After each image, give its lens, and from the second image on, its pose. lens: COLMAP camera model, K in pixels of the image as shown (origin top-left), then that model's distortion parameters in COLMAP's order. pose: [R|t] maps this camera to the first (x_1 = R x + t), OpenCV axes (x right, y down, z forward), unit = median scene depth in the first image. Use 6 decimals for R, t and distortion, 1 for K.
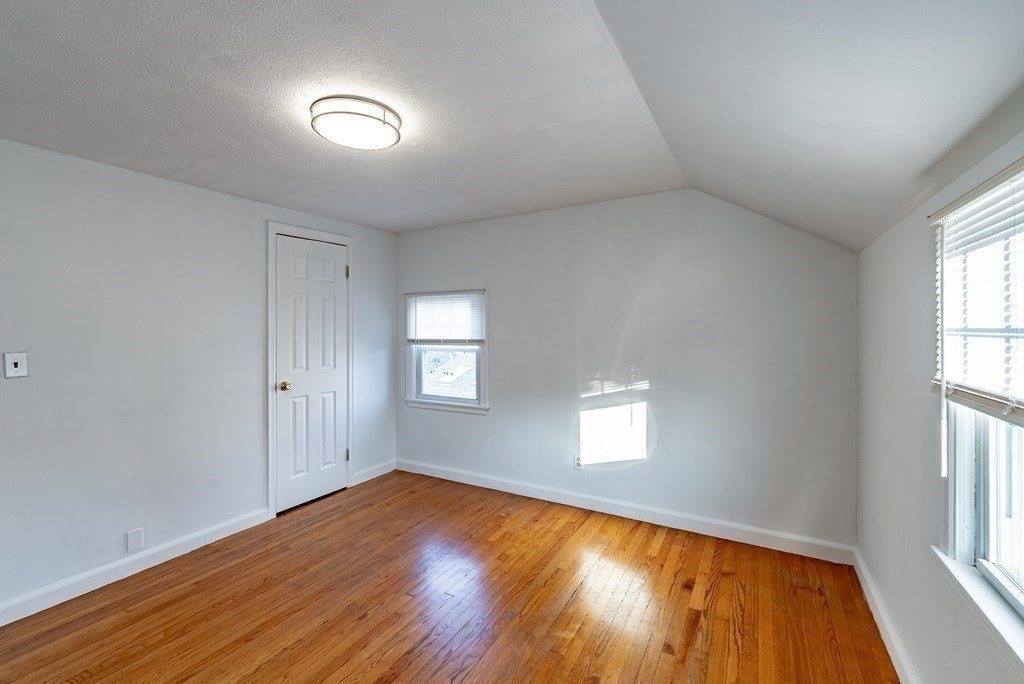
lens RADIAL K [[440.2, 0, 513.2], [0, 440.2, 325.7], [0, 0, 1]] dist [0.001116, -0.000226]
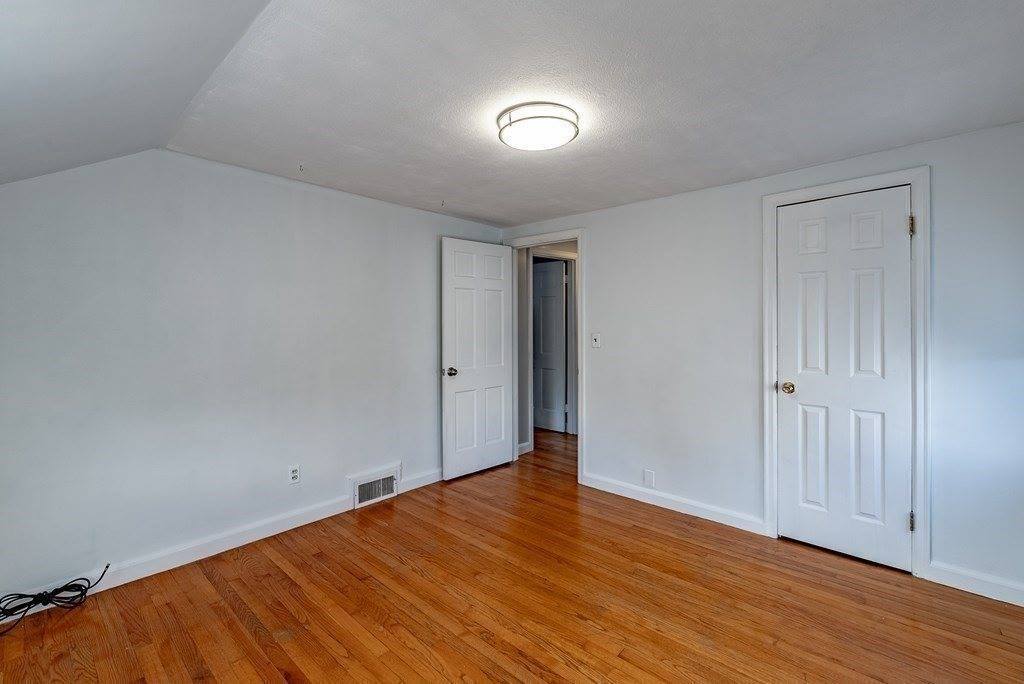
lens RADIAL K [[451.1, 0, 513.6], [0, 451.1, 315.9], [0, 0, 1]] dist [0.000814, 0.000287]
pose [[-0.224619, -0.002080, -0.974444, 0.424674], [0.016145, 0.999853, -0.005856, -0.000855], [0.974313, -0.017048, -0.224552, 0.694813]]
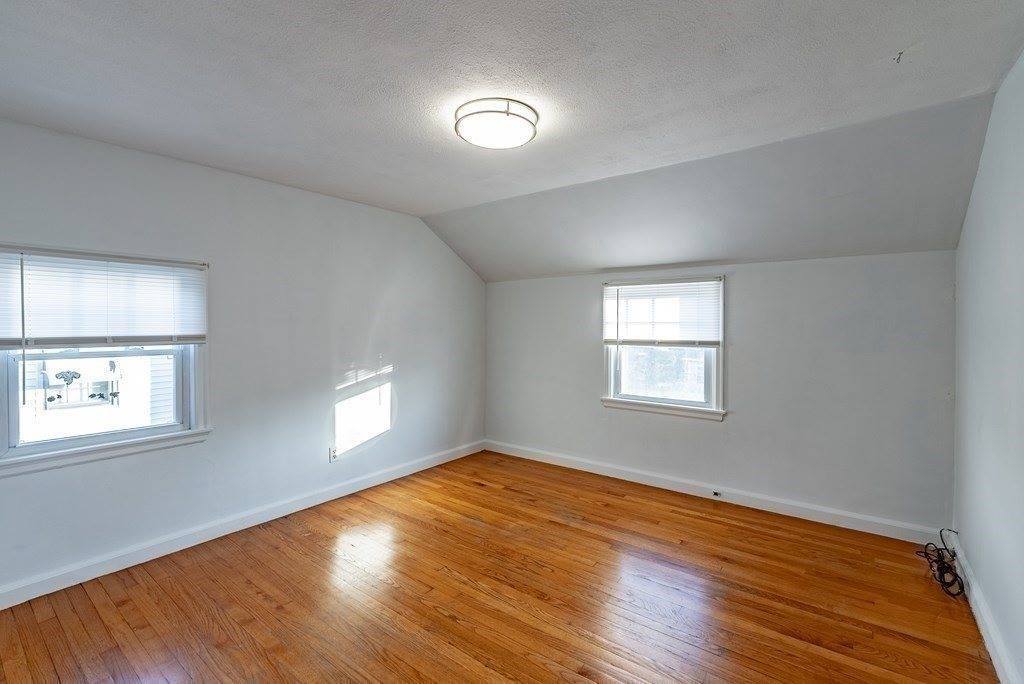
lens RADIAL K [[440.2, 0, 513.2], [0, 440.2, 325.7], [0, 0, 1]] dist [0.001116, -0.000226]
pose [[0.136718, 0.003562, 0.990604, -0.817796], [-0.010873, 0.999939, -0.002095, 0.014669], [-0.990550, -0.010485, 0.136748, 0.476188]]
